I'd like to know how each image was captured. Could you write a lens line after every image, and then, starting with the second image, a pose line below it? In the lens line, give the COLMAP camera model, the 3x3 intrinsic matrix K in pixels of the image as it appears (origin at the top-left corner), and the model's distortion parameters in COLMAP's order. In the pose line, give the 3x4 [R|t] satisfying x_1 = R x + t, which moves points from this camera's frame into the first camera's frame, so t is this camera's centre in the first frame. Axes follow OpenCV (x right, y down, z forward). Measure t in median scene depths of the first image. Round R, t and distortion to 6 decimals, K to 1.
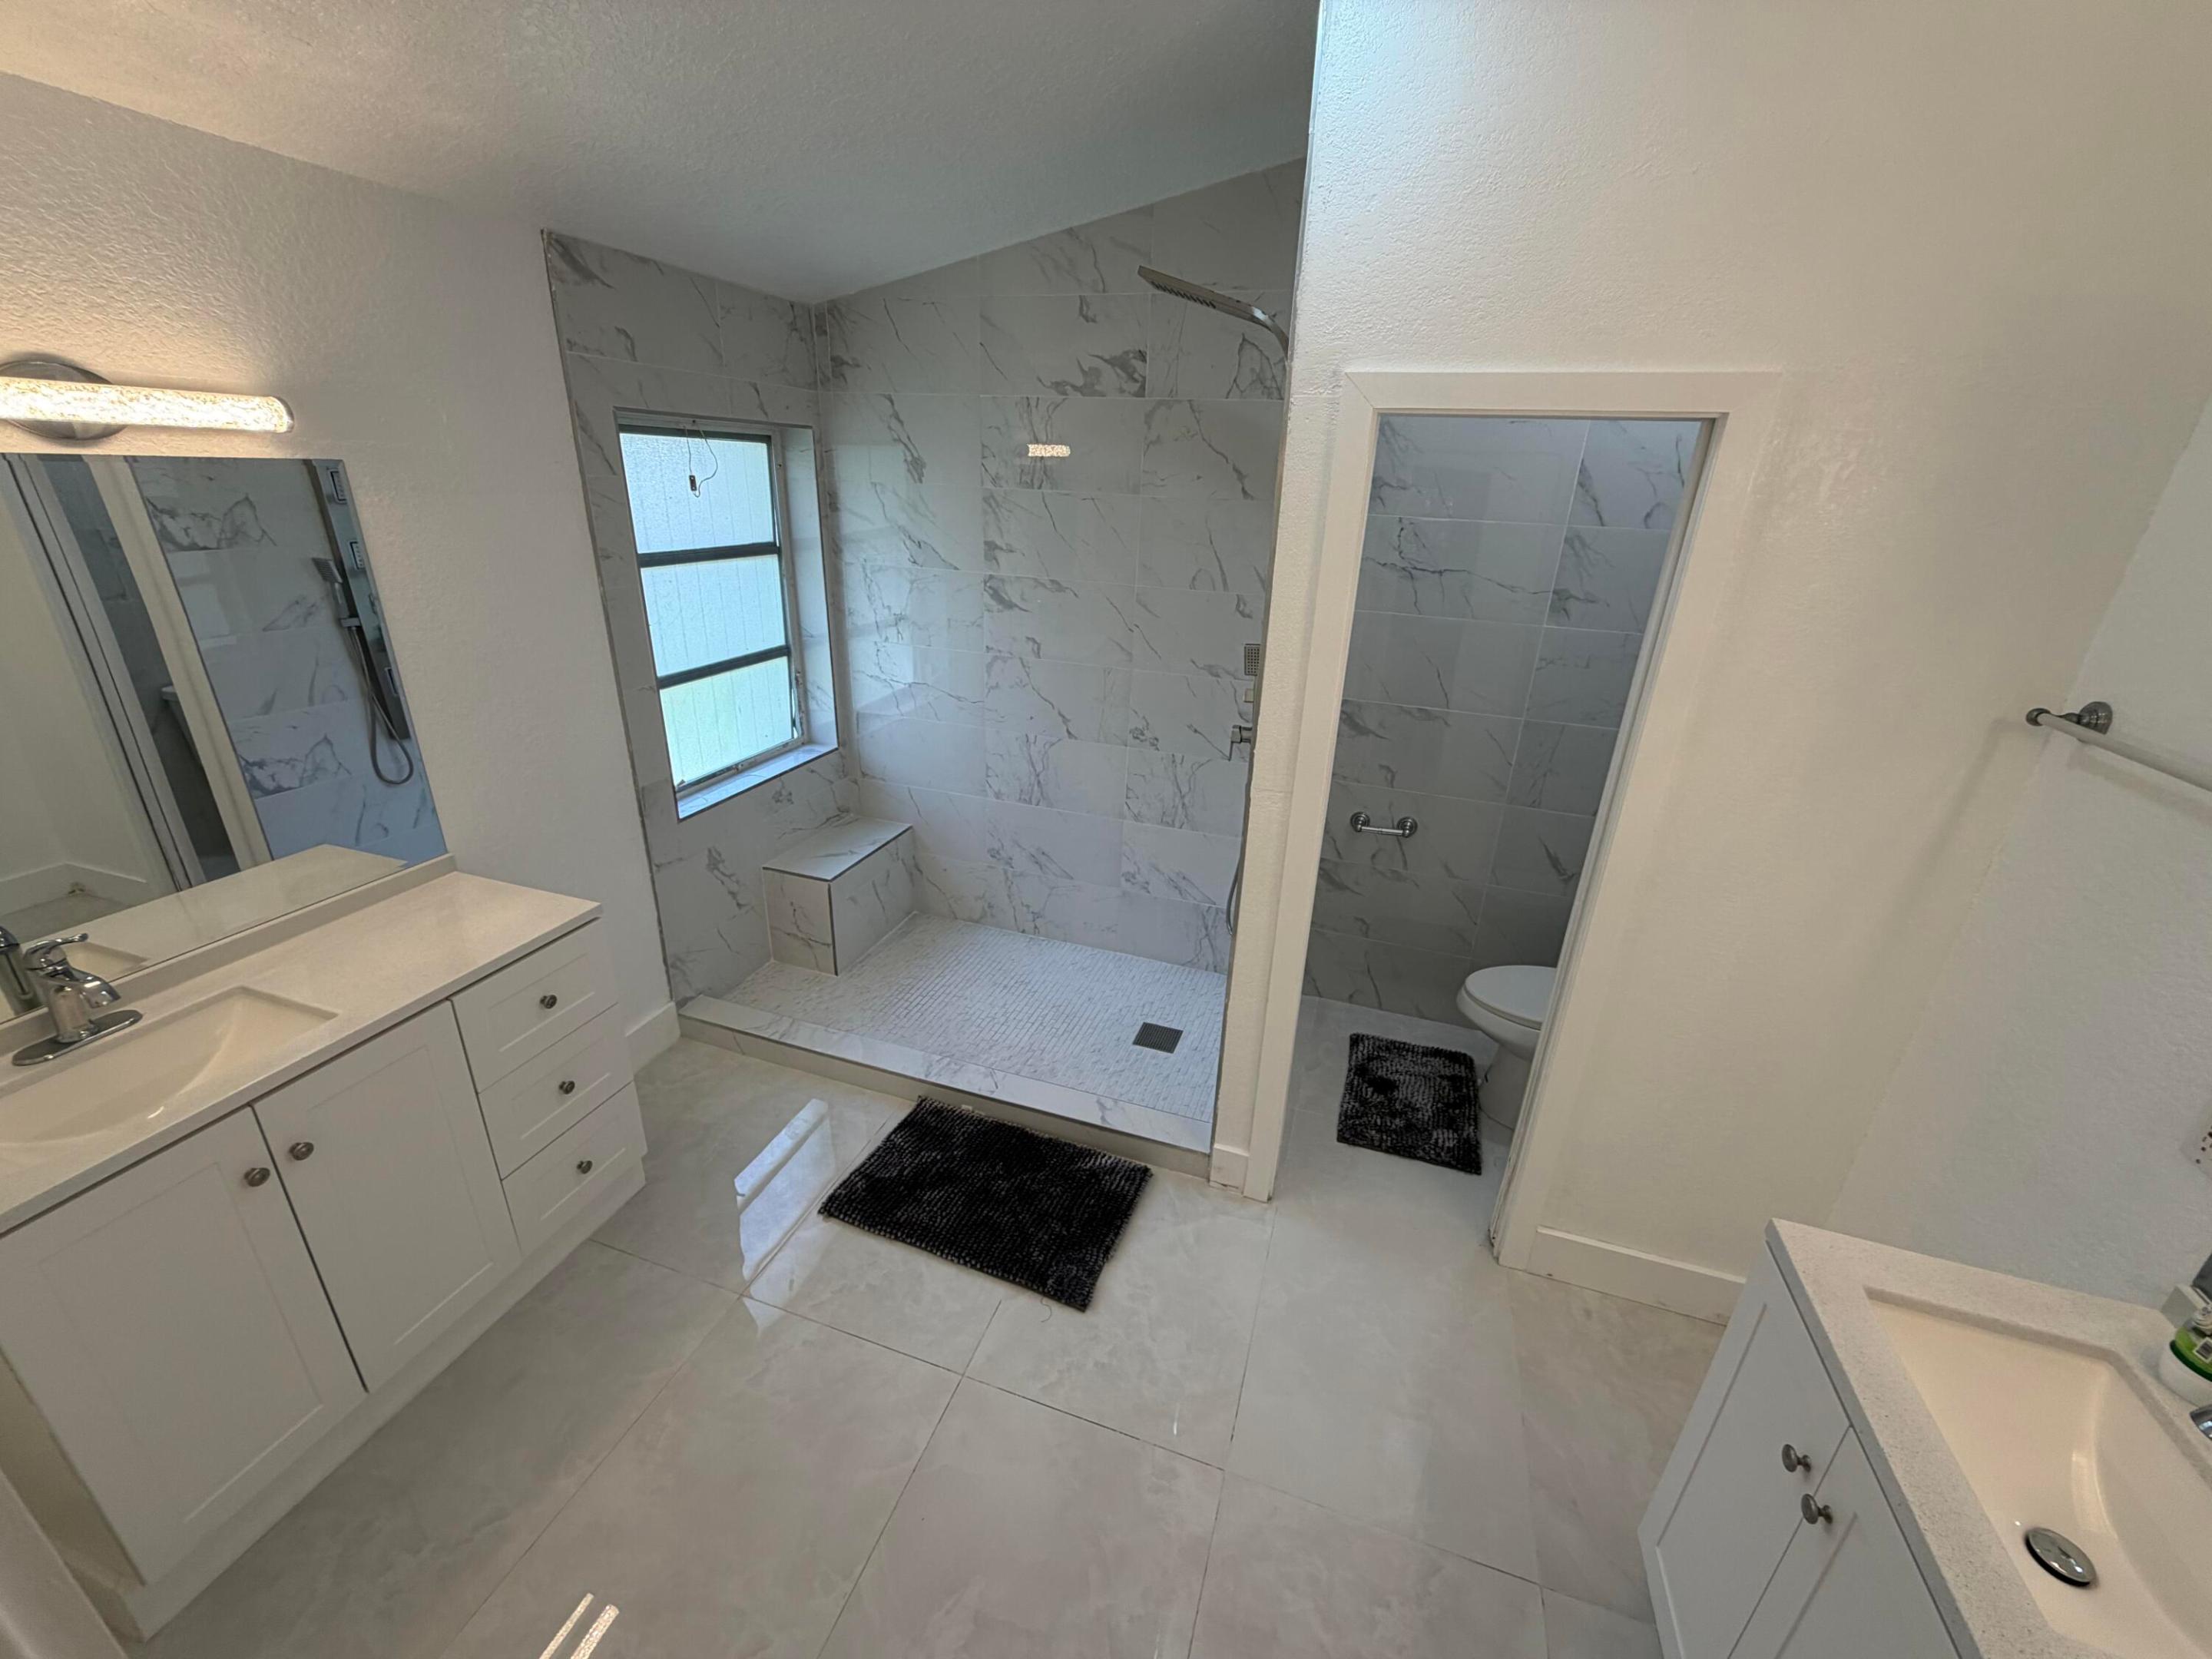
lens RADIAL K [[884.4, 0, 1102.5], [0, 884.4, 829.3], [0, 0, 1]] dist [-0.000012, -0.000175]
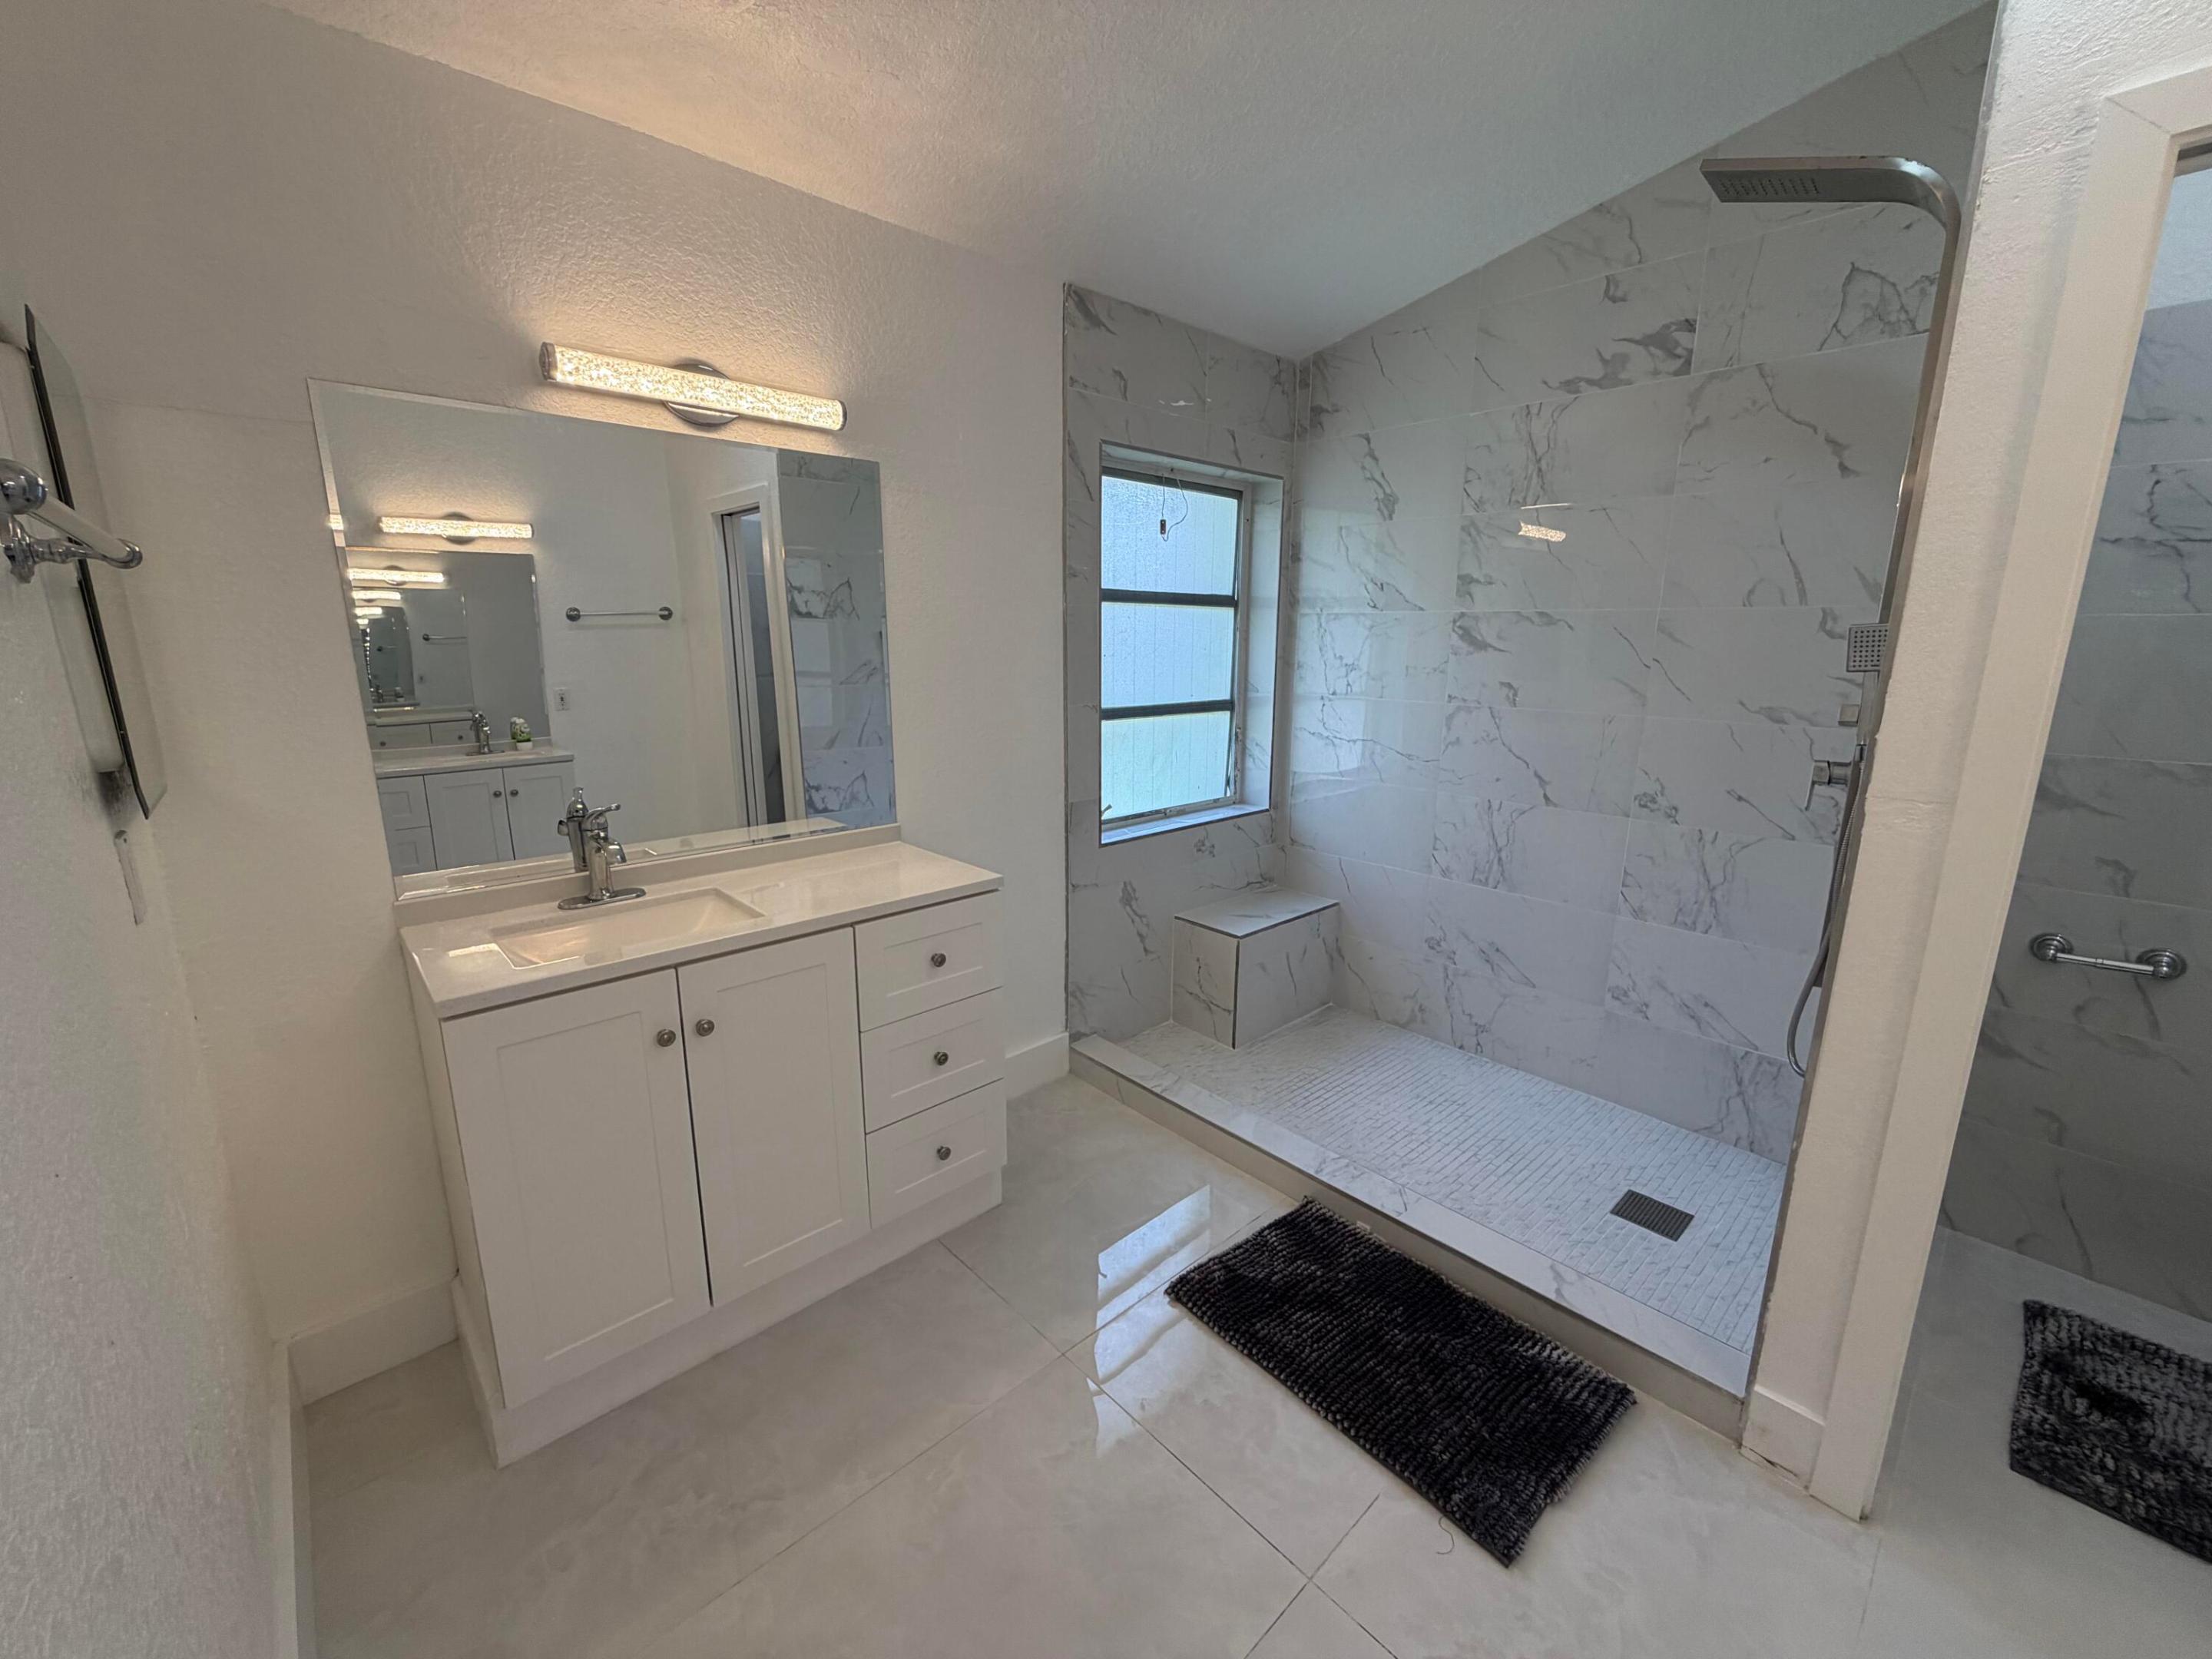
lens RADIAL K [[884.4, 0, 1101.0], [0, 884.4, 828.9], [0, 0, 1]] dist [-0.000012, -0.000175]
pose [[0.875690, 0.070735, -0.477664, -0.007427], [-0.154395, 0.978299, -0.138179, 0.107527], [0.457524, 0.194751, 0.867608, 0.137004]]
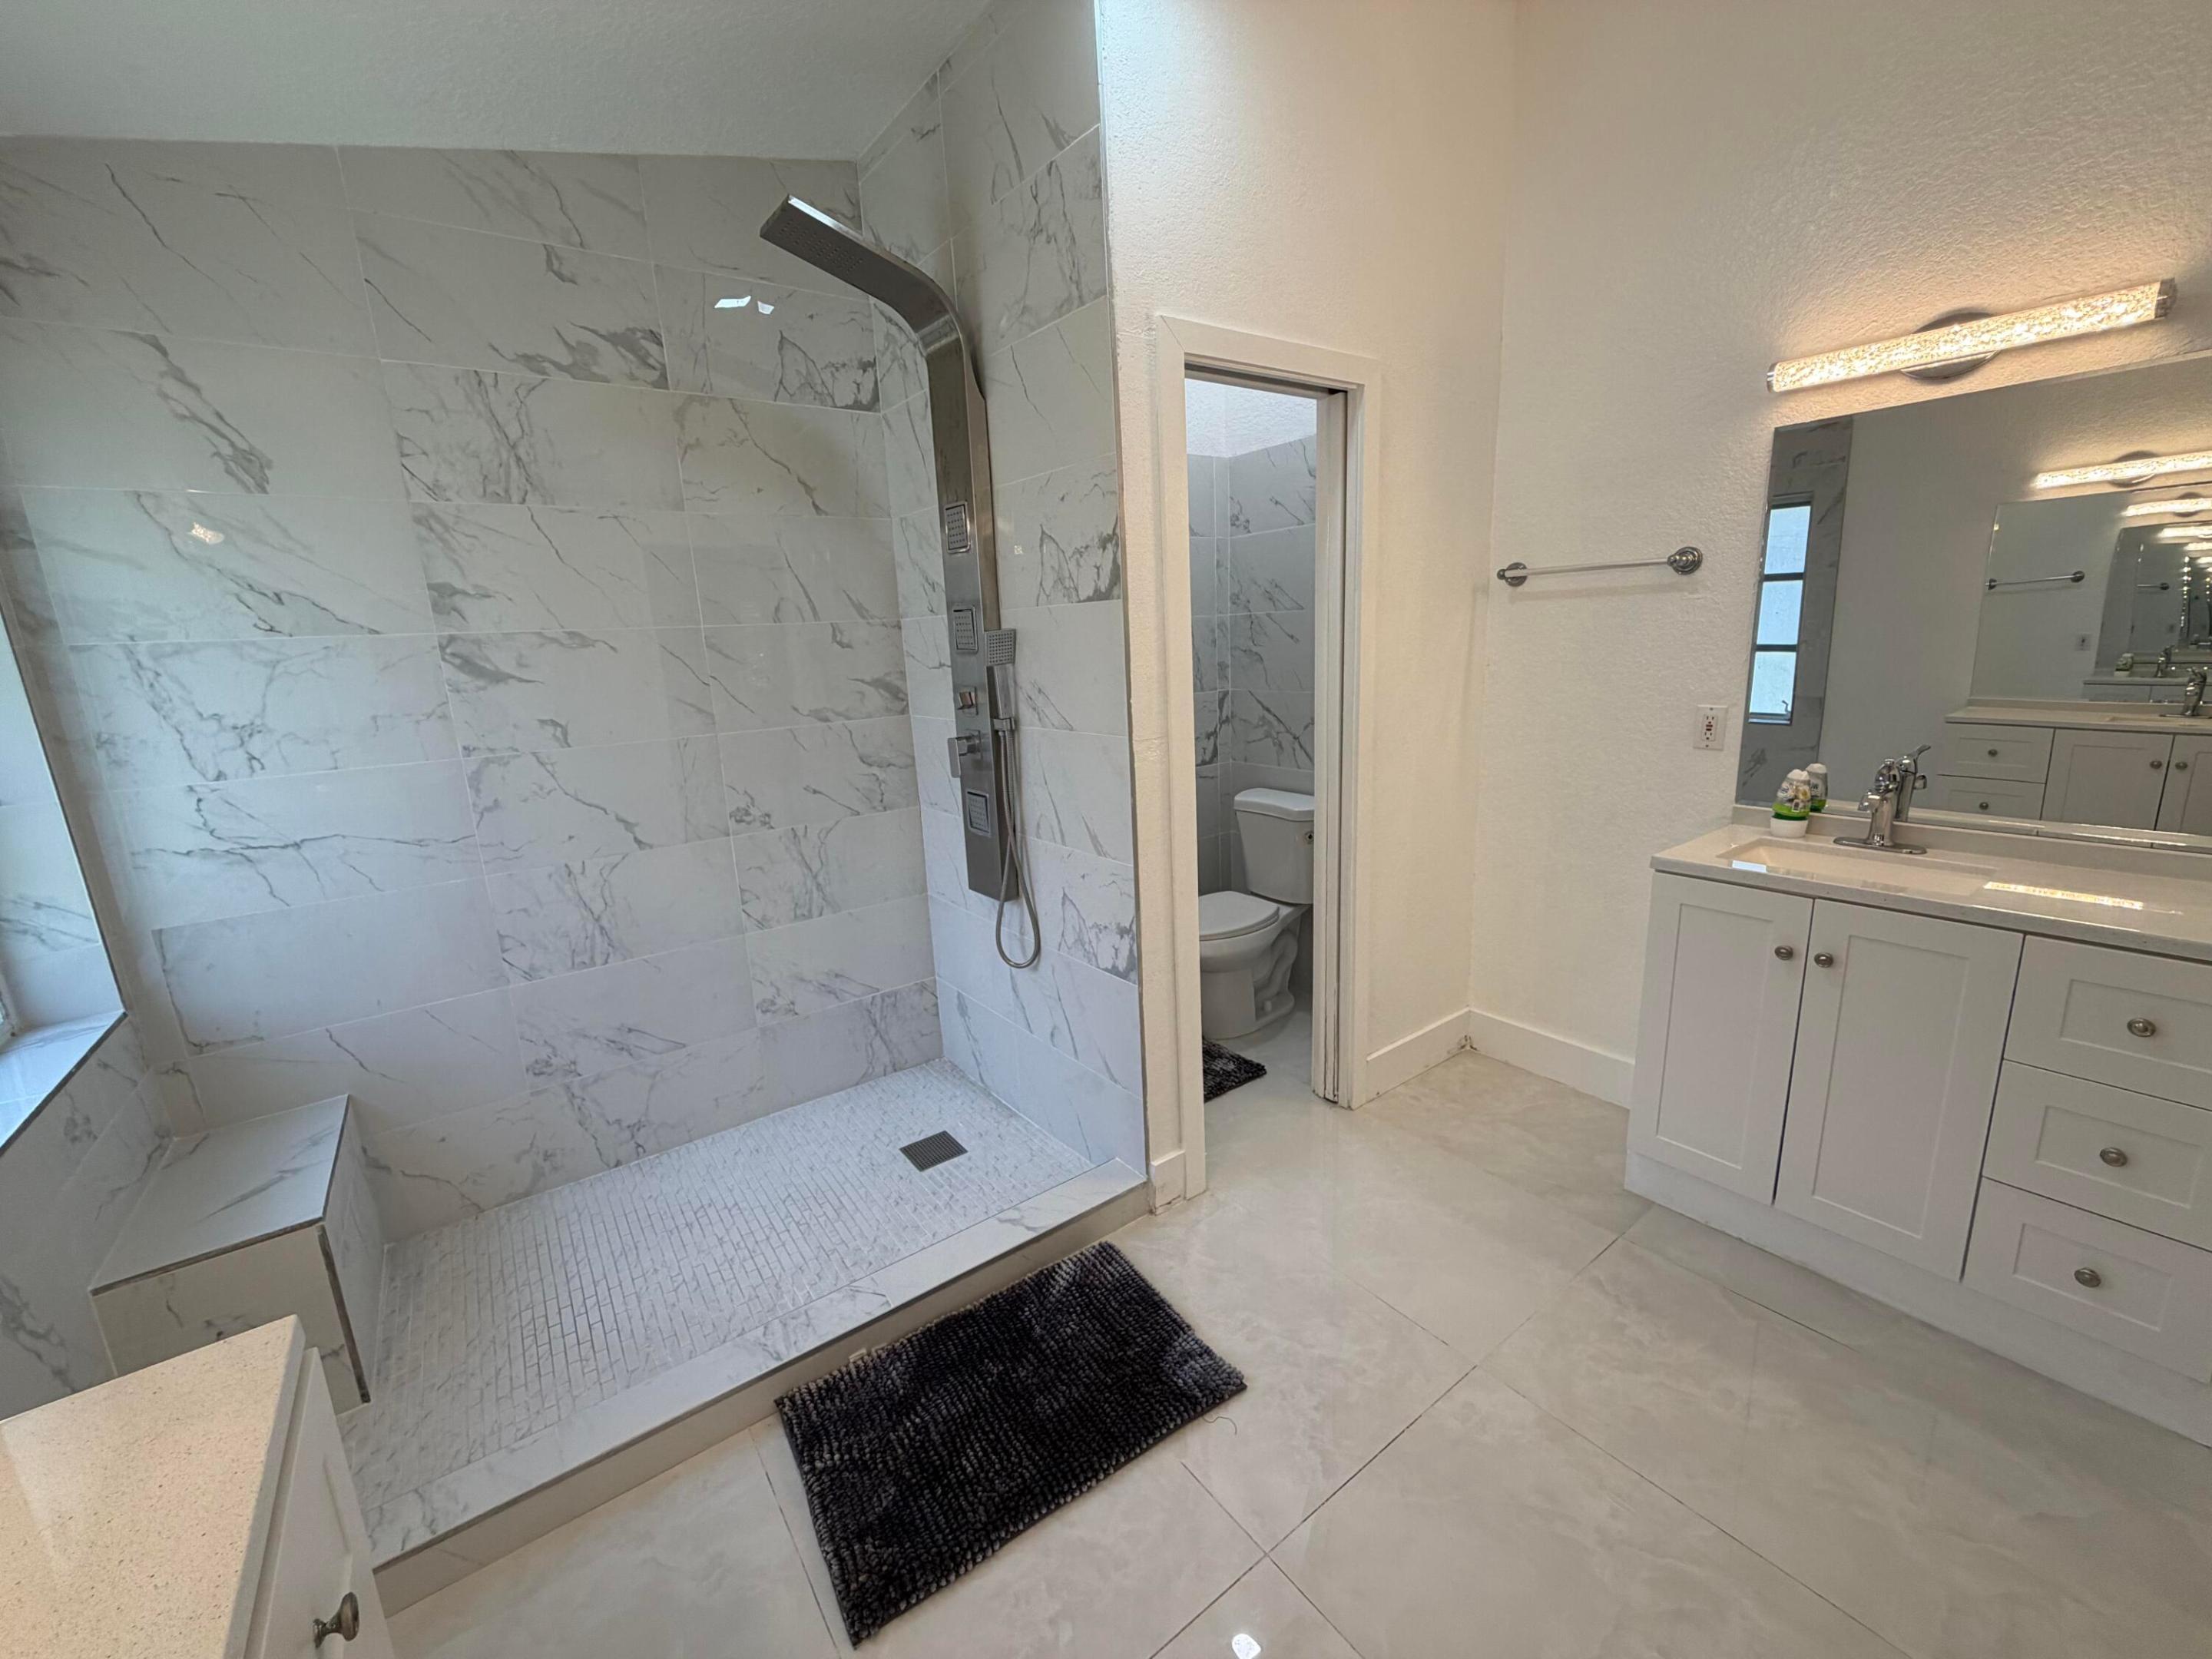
lens RADIAL K [[884.4, 0, 1102.9], [0, 884.4, 828.2], [0, 0, 1]] dist [-0.000012, -0.000175]
pose [[0.574173, -0.241053, 0.782444, -0.437285], [0.369604, 0.929068, 0.015002, 0.008943], [-0.730560, 0.280581, 0.622540, 0.327440]]
